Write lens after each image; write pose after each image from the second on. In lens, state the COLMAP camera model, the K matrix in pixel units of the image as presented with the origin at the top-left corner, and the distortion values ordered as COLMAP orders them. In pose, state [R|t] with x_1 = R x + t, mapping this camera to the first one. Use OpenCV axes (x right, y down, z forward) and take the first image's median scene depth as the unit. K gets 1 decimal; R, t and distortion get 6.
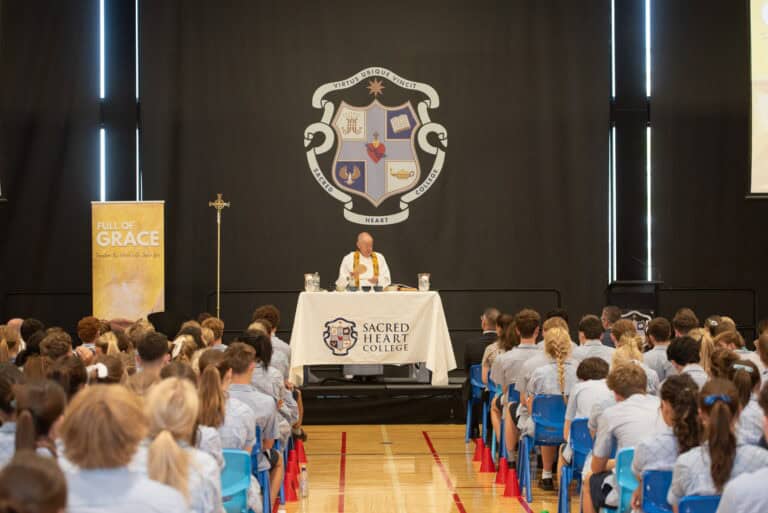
lens RADIAL K [[1648.6, 0, 386.1], [0, 1648.6, 253.4], [0, 0, 1]] dist [-0.016761, 0.000000]
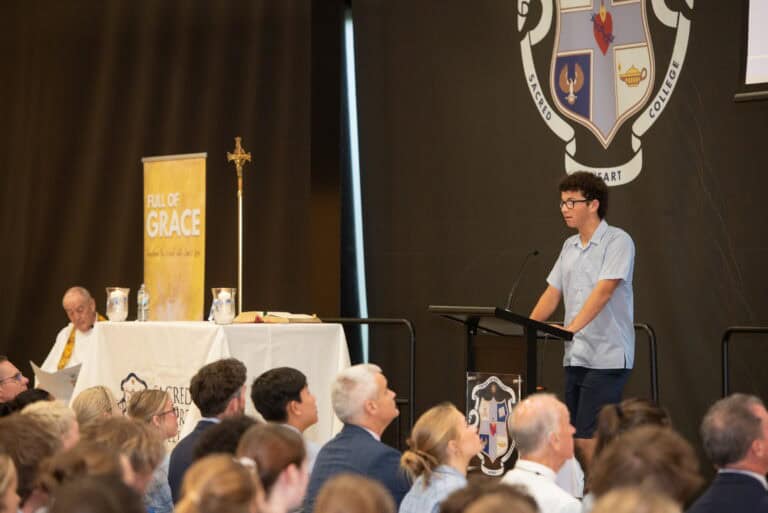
lens RADIAL K [[3034.1, 0, 379.0], [0, 3034.1, 254.3], [0, 0, 1]] dist [0.738885, 0.000000]
pose [[0.516810, -0.004975, -0.856086, 0.709017], [0.003663, 0.999987, -0.003600, 0.005079], [0.856092, -0.001275, 0.516821, 0.494322]]
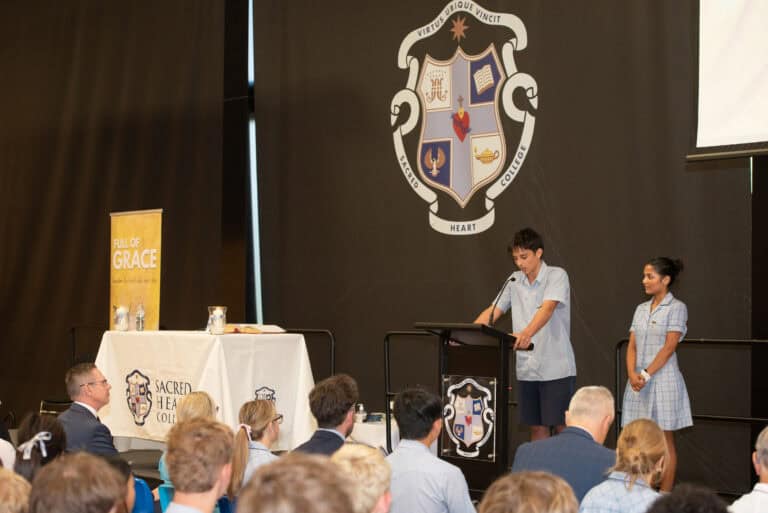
lens RADIAL K [[1596.3, 0, 387.1], [0, 1596.3, 260.5], [0, 0, 1]] dist [-0.100741, 0.000000]
pose [[0.655265, -0.013203, -0.755284, 0.460456], [-0.001799, 0.999817, -0.019039, 0.005427], [0.755397, 0.013834, 0.655122, 0.556897]]
